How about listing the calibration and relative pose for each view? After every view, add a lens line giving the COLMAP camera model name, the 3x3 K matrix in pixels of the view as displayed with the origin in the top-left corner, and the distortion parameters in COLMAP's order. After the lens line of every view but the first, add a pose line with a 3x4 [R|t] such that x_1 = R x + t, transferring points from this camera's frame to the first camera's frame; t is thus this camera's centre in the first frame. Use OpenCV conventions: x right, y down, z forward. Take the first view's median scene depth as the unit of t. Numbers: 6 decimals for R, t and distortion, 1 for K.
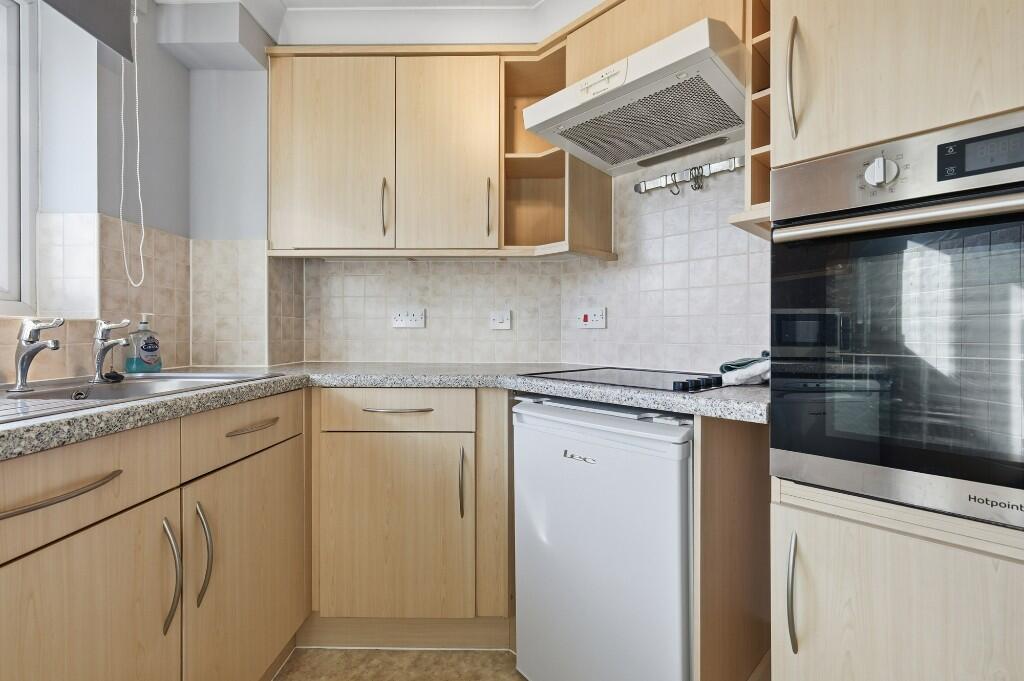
lens RADIAL K [[454.7, 0, 514.5], [0, 454.7, 334.9], [0, 0, 1]] dist [0.005101, 0.000139]
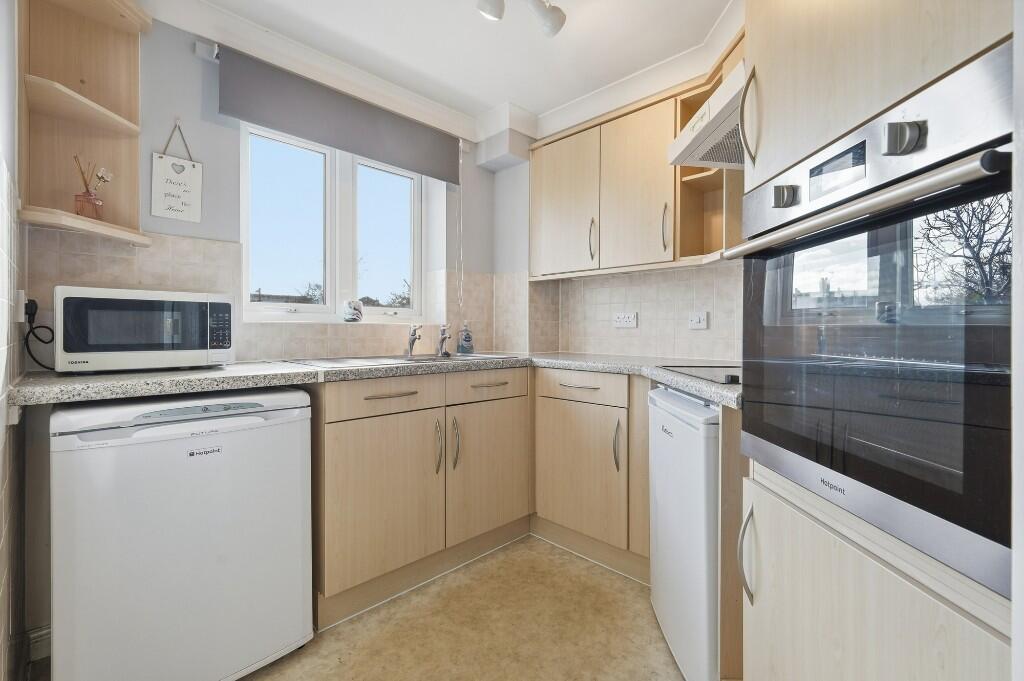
lens RADIAL K [[454.7, 0, 514.5], [0, 454.7, 334.9], [0, 0, 1]] dist [0.005101, 0.000139]
pose [[0.716926, 0.008377, -0.697099, 0.536950], [-0.005811, 0.999965, 0.006041, -0.002265], [0.697125, -0.000280, 0.716949, -0.145337]]
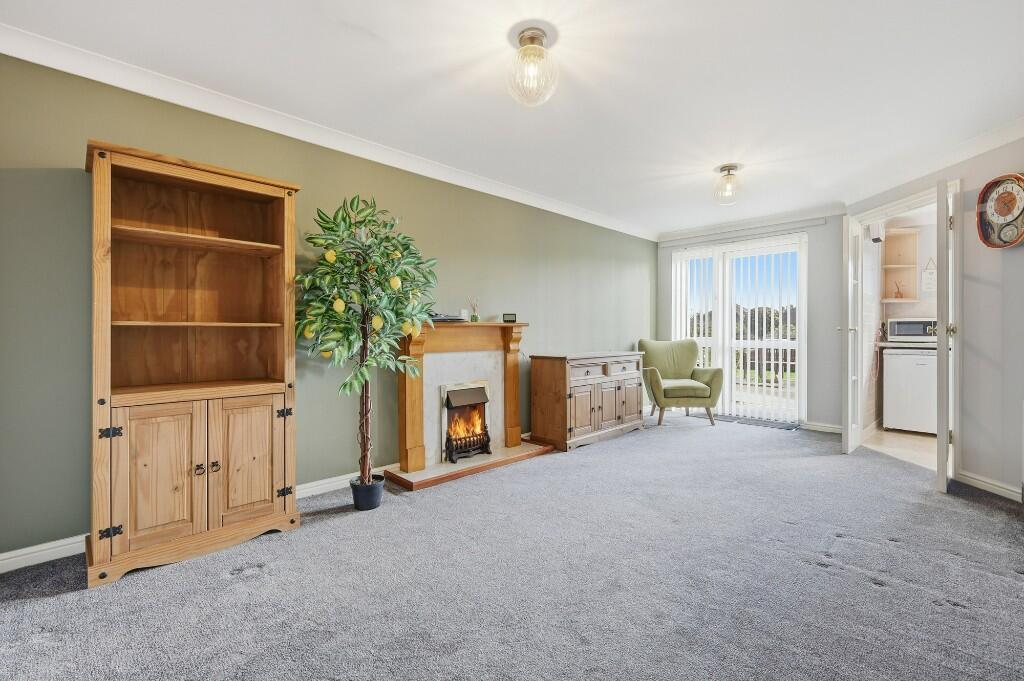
lens RADIAL K [[454.1, 0, 512.0], [0, 454.1, 340.5], [0, 0, 1]] dist [0.001093, -0.000124]
pose [[-0.717606, 0.010847, -0.696365, 3.086421], [-0.003229, 0.999816, 0.018902, 0.016798], [0.696442, 0.015813, -0.717439, 0.256592]]
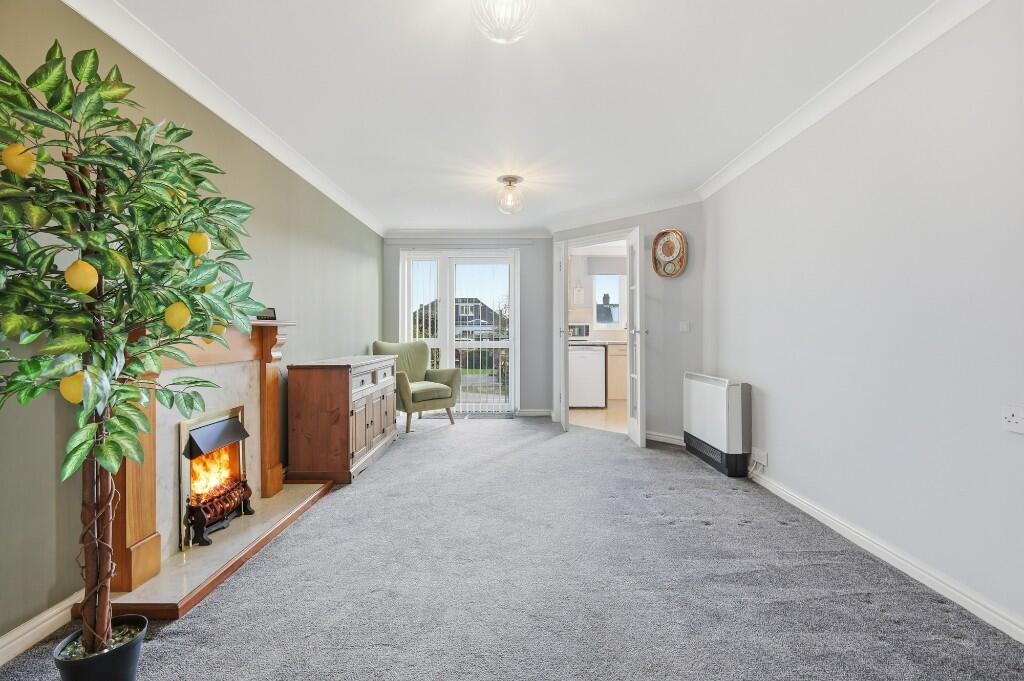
lens RADIAL K [[454.7, 0, 514.5], [0, 454.7, 334.9], [0, 0, 1]] dist [0.005101, 0.000139]
pose [[0.009197, 0.001823, -0.999956, 3.136246], [-0.001822, 0.999997, 0.001807, 0.017300], [0.999956, 0.001806, 0.009200, -0.520143]]
